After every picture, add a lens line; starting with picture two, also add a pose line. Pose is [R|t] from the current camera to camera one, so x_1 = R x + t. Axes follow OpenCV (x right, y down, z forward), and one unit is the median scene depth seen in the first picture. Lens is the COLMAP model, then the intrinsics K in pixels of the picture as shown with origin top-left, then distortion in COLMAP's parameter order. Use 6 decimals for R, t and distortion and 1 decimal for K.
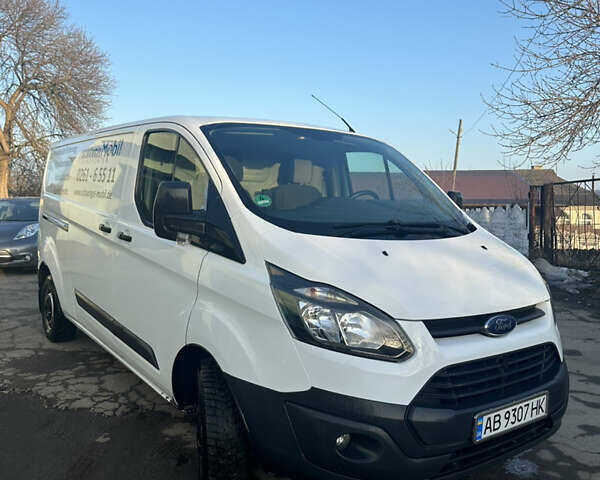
lens RADIAL K [[564.2, 0, 300.0], [0, 564.2, 240.0], [0, 0, 1]] dist [0.111009, -0.180090]
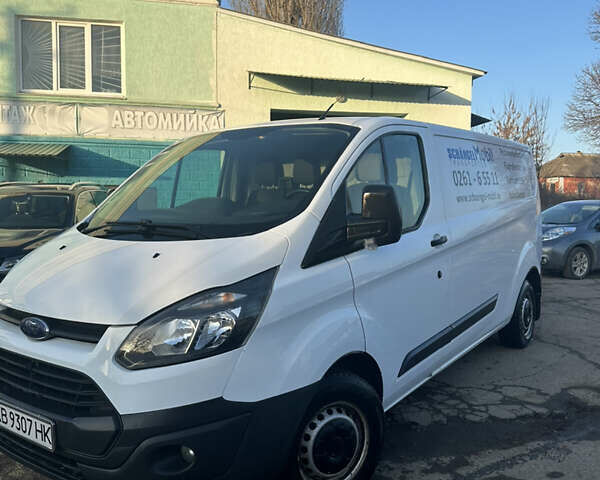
lens RADIAL K [[564.2, 0, 300.0], [0, 564.2, 240.0], [0, 0, 1]] dist [0.111009, -0.180090]
pose [[0.316756, 0.049845, -0.947197, 1.219631], [-0.058417, 0.997748, 0.032969, -0.051250], [0.946707, 0.044889, 0.318954, 0.966626]]
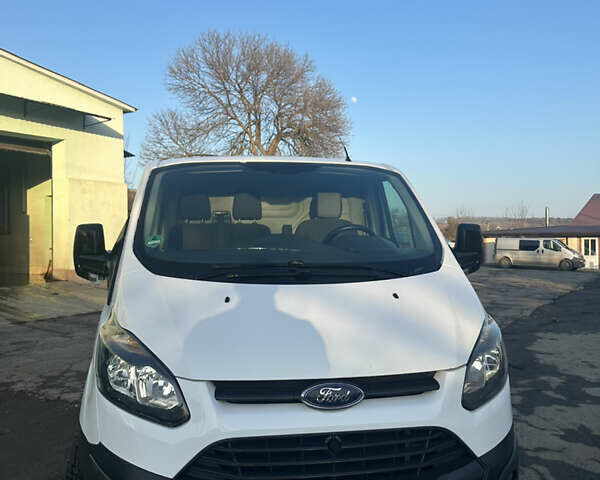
lens RADIAL K [[564.2, 0, 300.0], [0, 564.2, 240.0], [0, 0, 1]] dist [0.111009, -0.180090]
pose [[0.893308, -0.012437, -0.449273, 0.580365], [-0.011879, 0.998615, -0.051263, -0.022584], [0.449288, 0.051131, 0.891923, 0.227627]]
